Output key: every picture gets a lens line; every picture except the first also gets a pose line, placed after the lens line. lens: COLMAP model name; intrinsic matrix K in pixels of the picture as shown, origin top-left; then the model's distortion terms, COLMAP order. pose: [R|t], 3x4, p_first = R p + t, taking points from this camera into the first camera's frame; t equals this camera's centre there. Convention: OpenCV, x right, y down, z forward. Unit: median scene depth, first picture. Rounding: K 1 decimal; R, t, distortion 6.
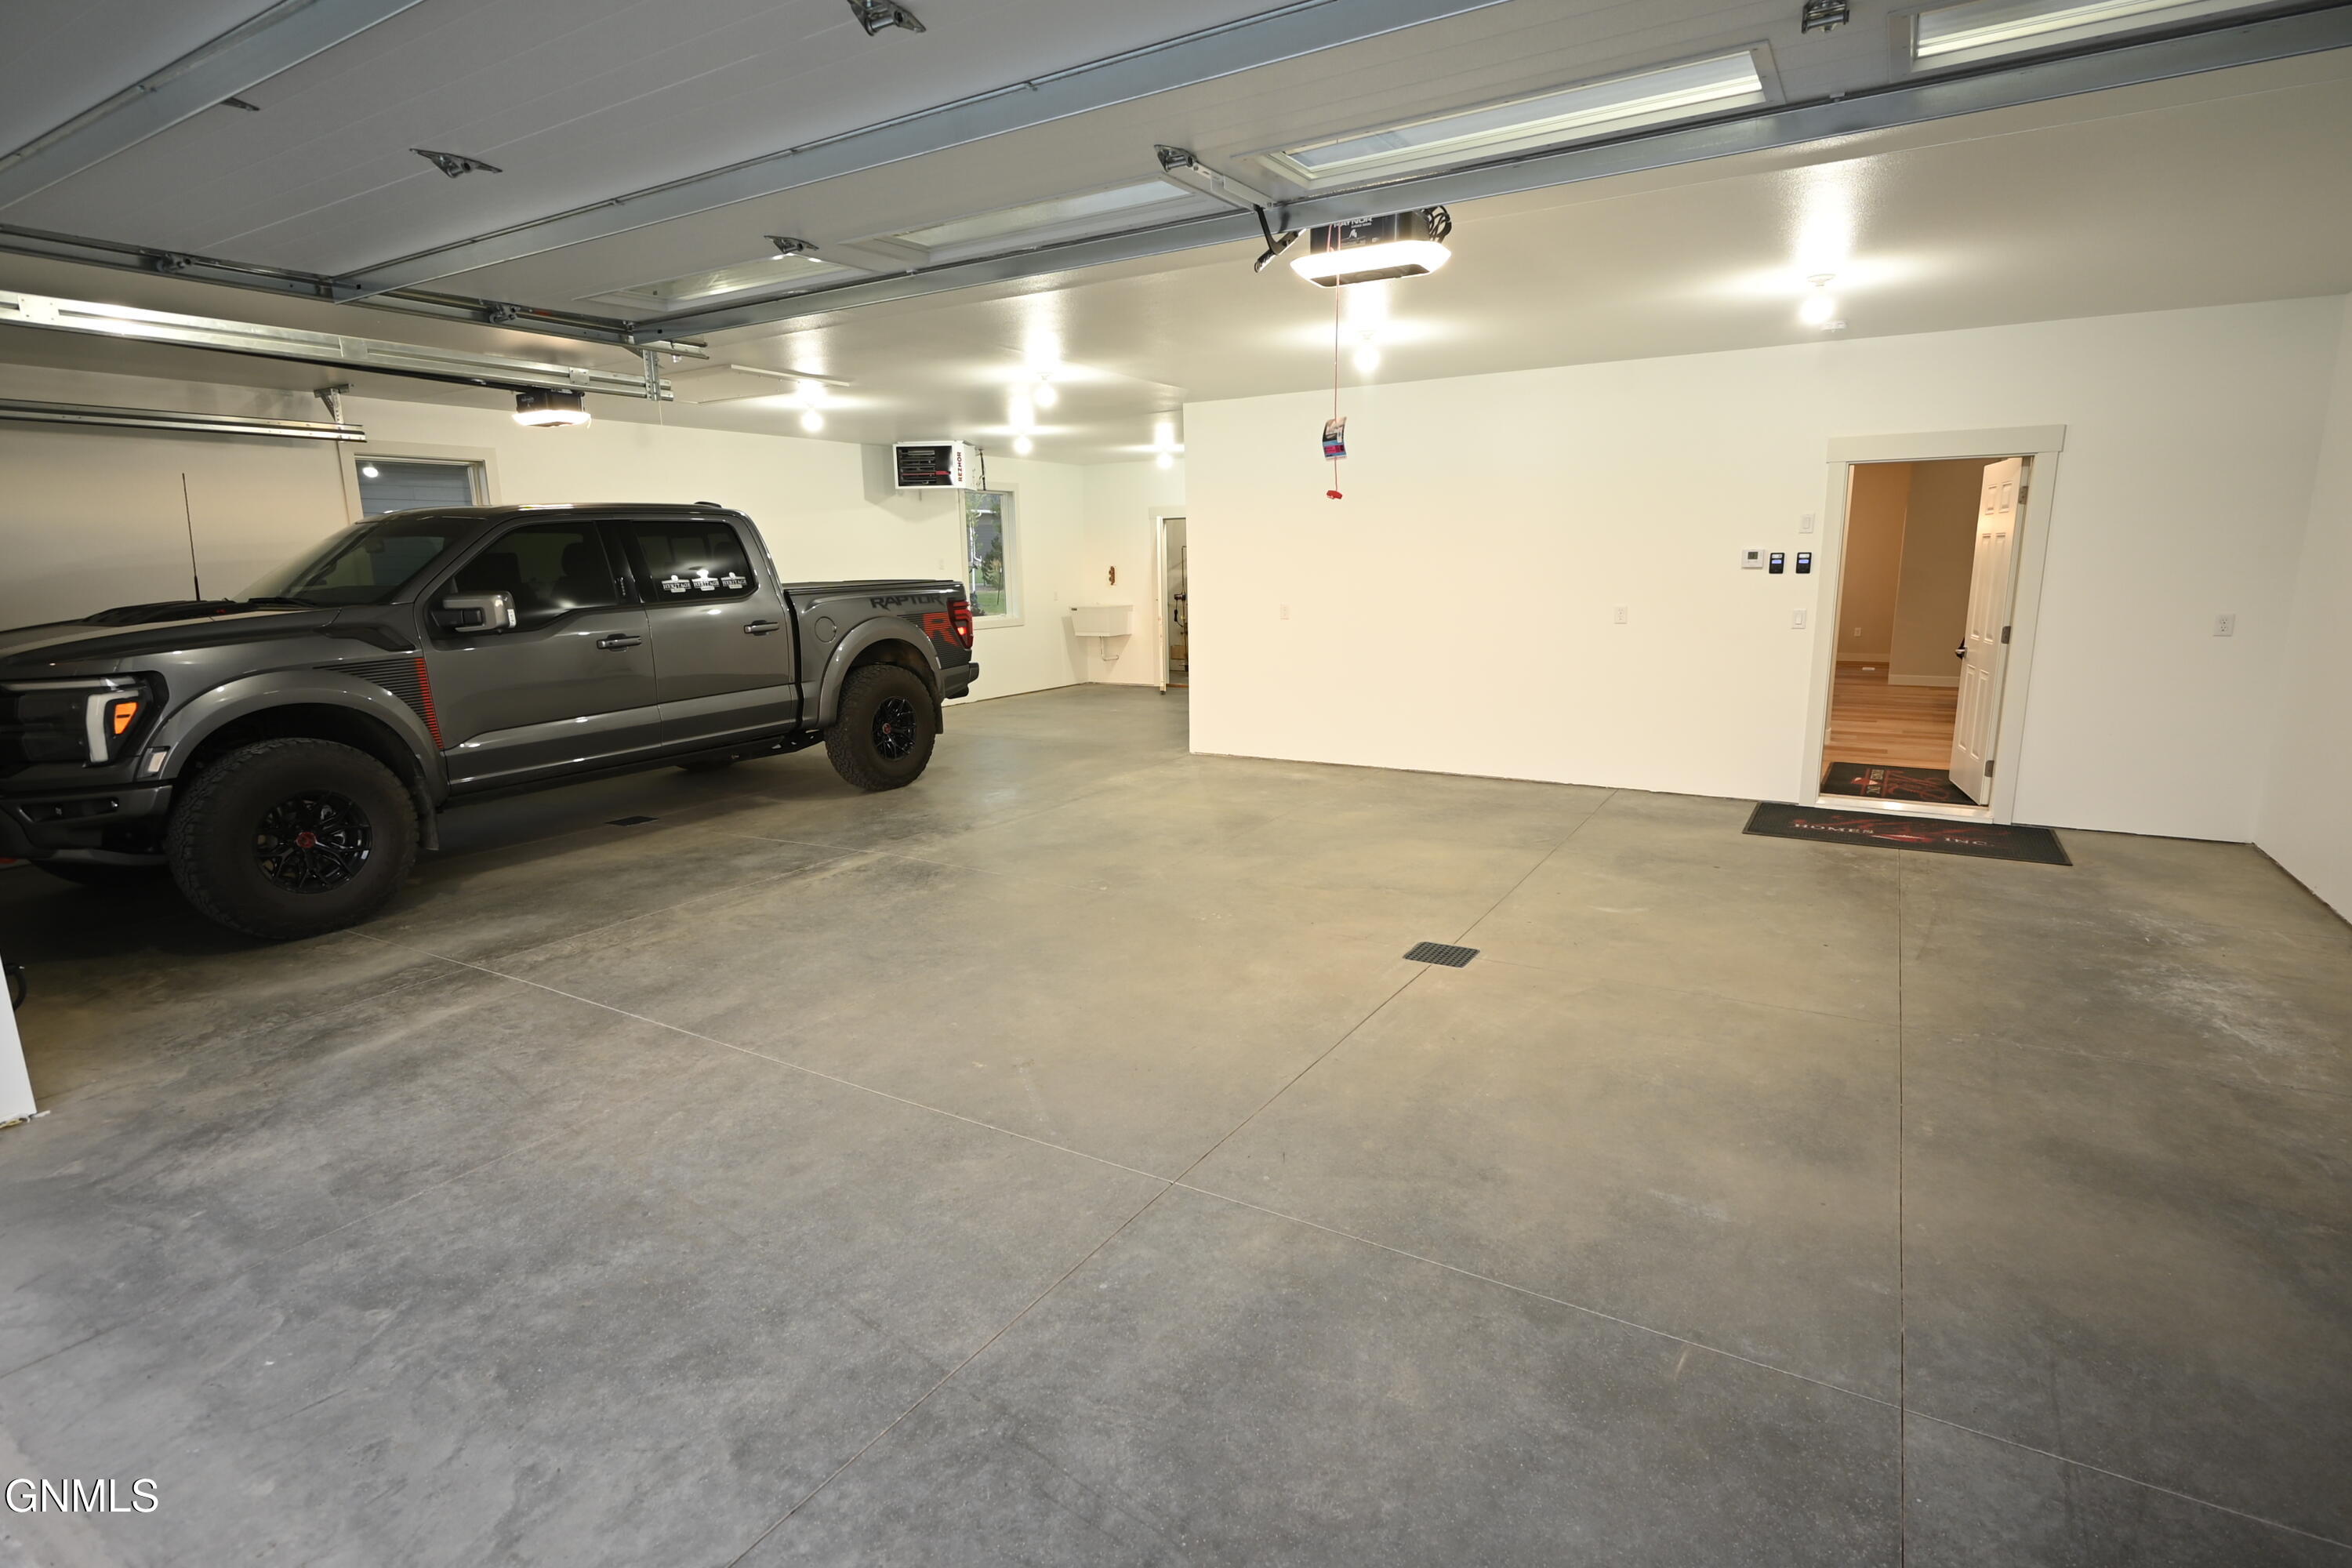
lens RADIAL K [[1157.4, 0, 1173.5], [0, 1157.4, 785.6], [0, 0, 1]] dist [-0.001553, -0.000315]
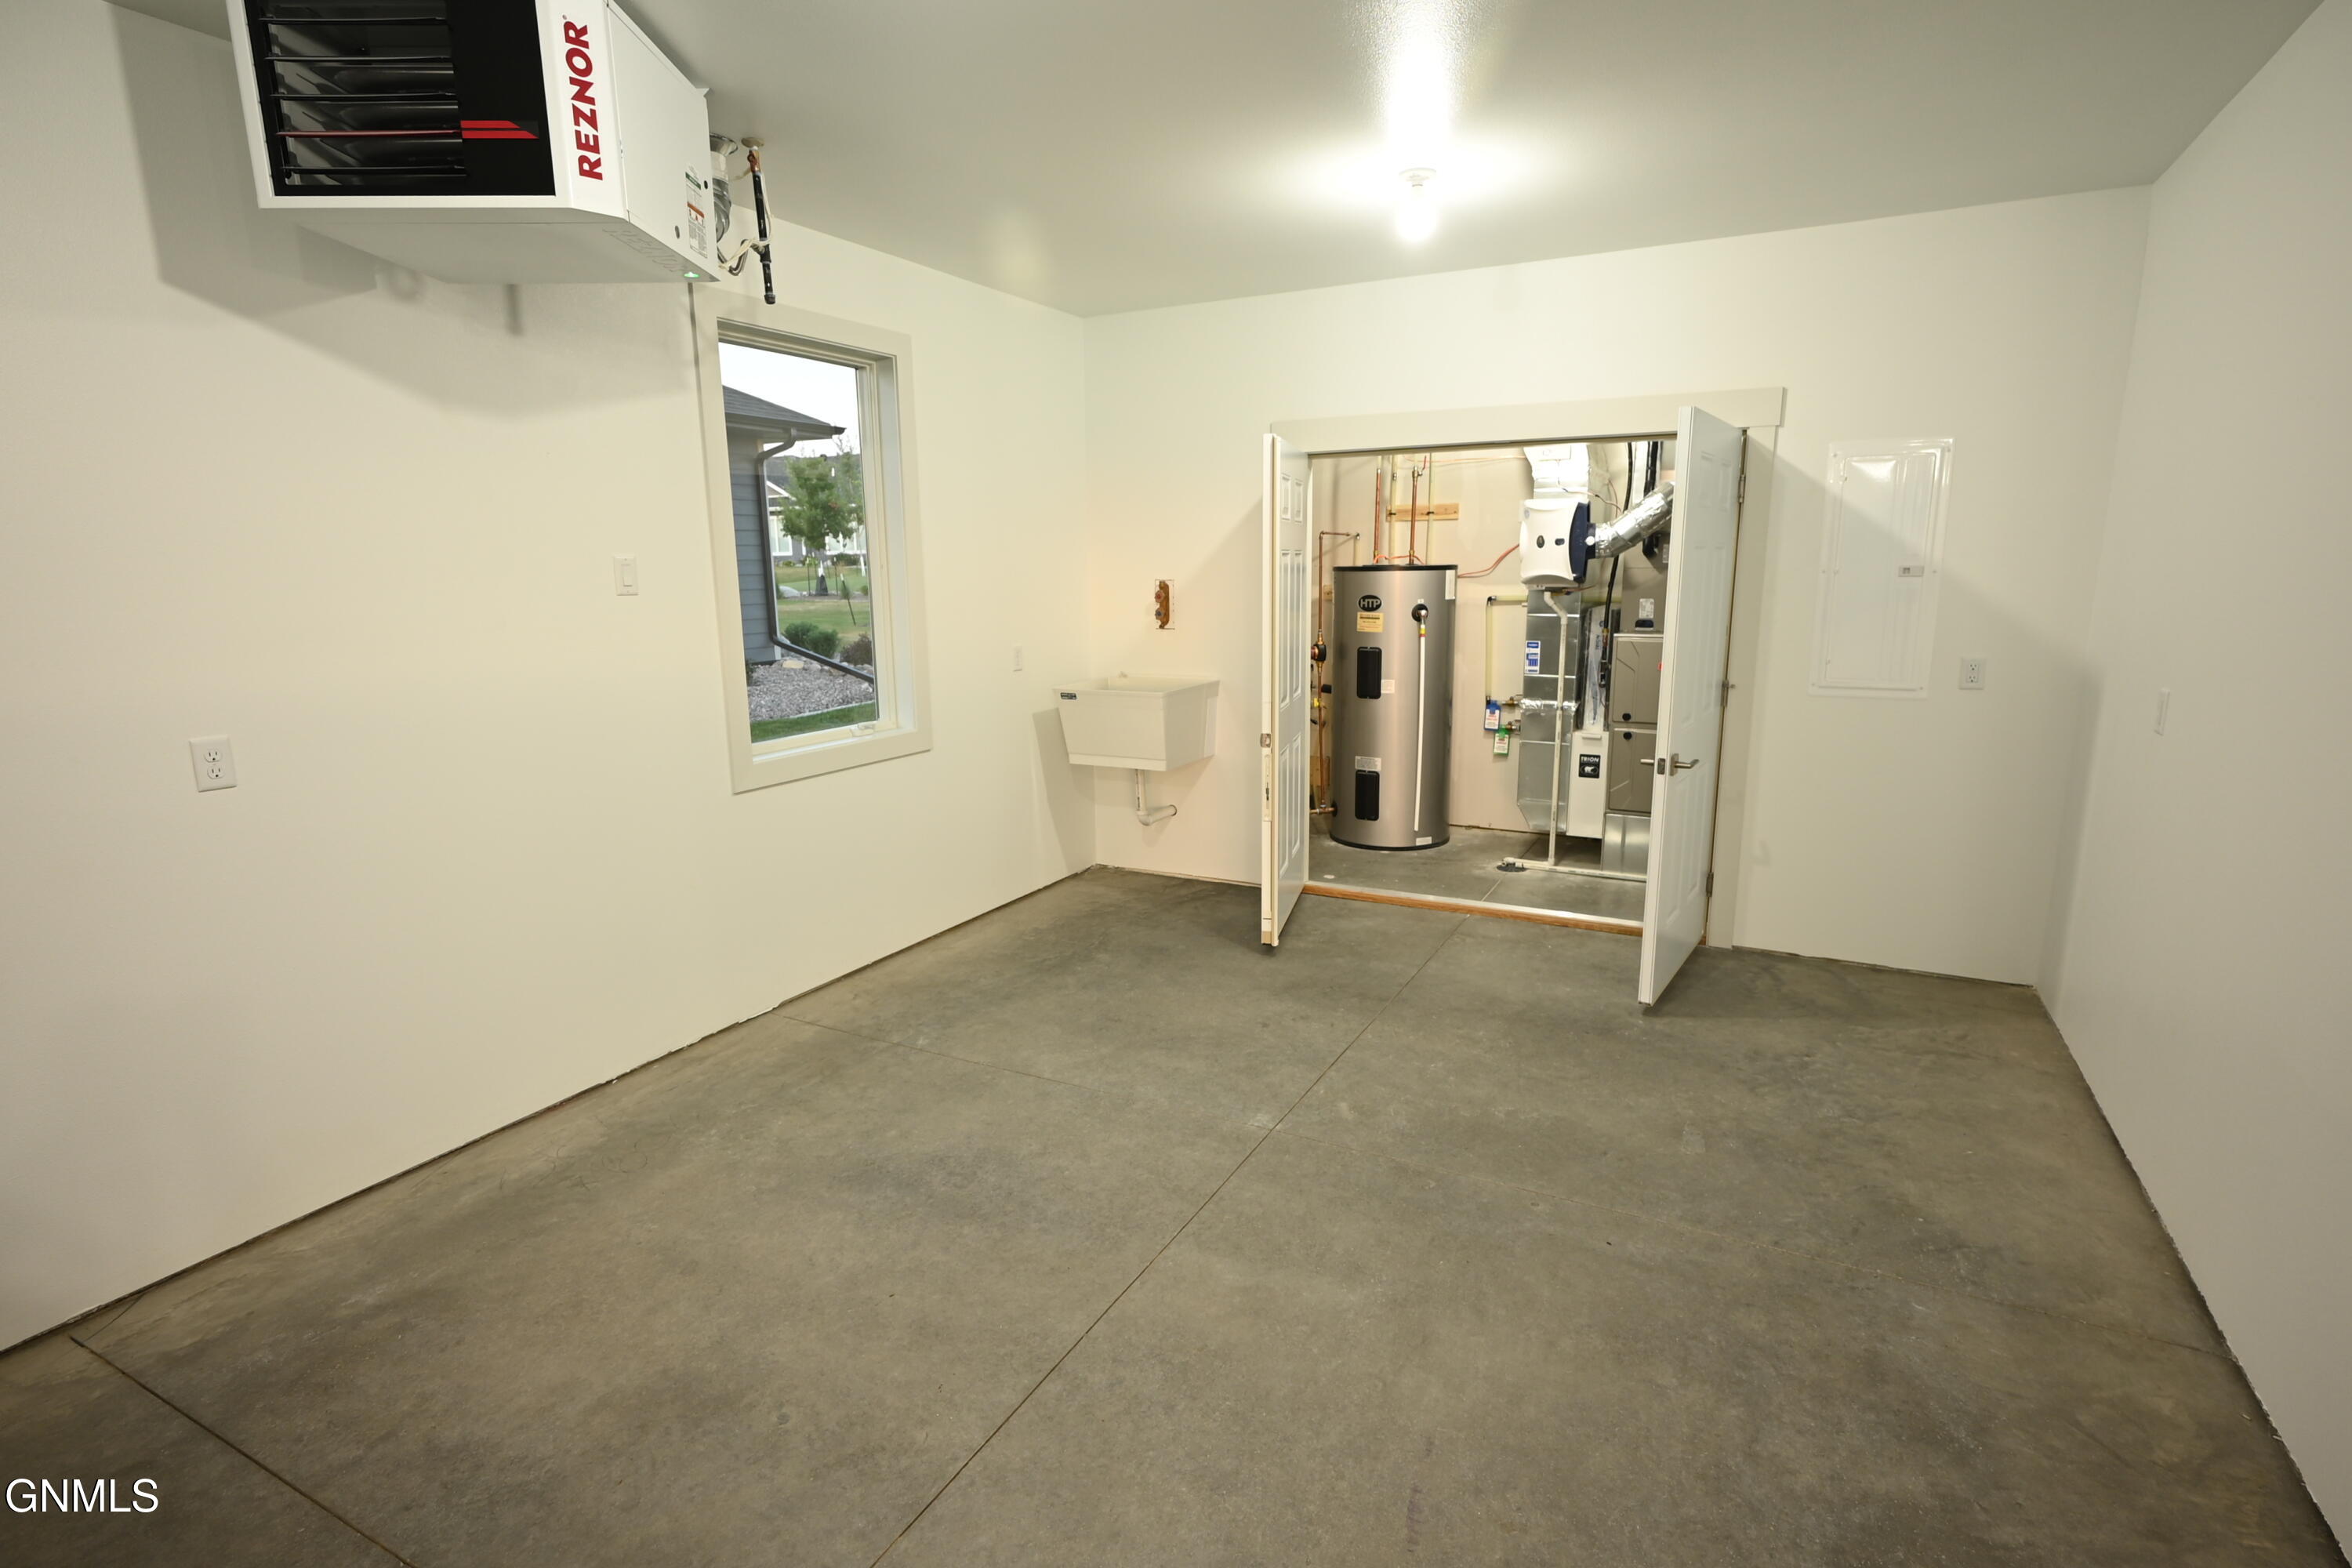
lens RADIAL K [[1157.4, 0, 1181.3], [0, 1157.4, 786.9], [0, 0, 1]] dist [-0.001553, -0.000315]
pose [[0.997553, -0.017941, 0.067574, -0.074142], [0.018737, 0.999762, -0.011157, -0.116667], [-0.067358, 0.012396, 0.997652, 0.616542]]
